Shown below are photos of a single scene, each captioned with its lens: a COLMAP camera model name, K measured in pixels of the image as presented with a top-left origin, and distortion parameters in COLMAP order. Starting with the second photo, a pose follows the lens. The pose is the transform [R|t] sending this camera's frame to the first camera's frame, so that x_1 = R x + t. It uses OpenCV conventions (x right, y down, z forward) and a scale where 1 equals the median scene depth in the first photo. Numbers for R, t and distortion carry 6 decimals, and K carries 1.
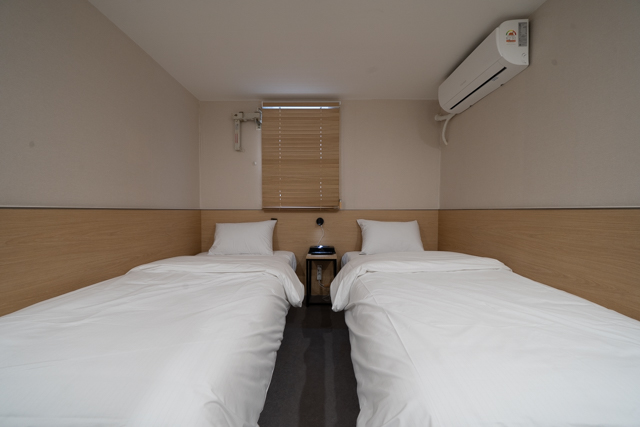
lens RADIAL K [[220.6, 0, 317.6], [0, 220.6, 213.6], [0, 0, 1]] dist [-0.008370, 0.000335]
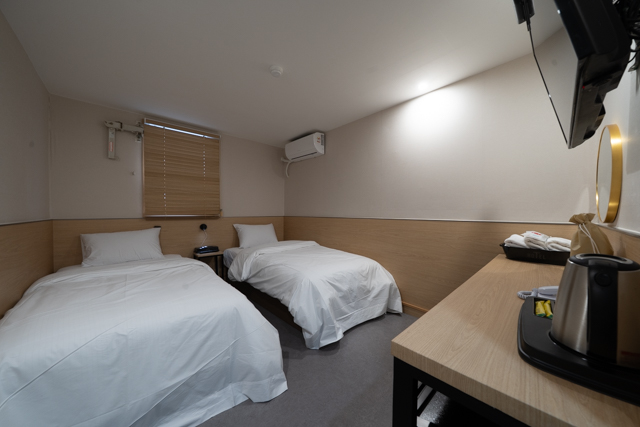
lens RADIAL K [[220.6, 0, 319.0], [0, 220.6, 211.9], [0, 0, 1]] dist [-0.008370, 0.000335]
pose [[0.726326, -0.000933, 0.687350, -0.373891], [0.010017, 0.999907, -0.009228, -0.031301], [-0.687277, 0.013587, 0.726268, -0.356402]]
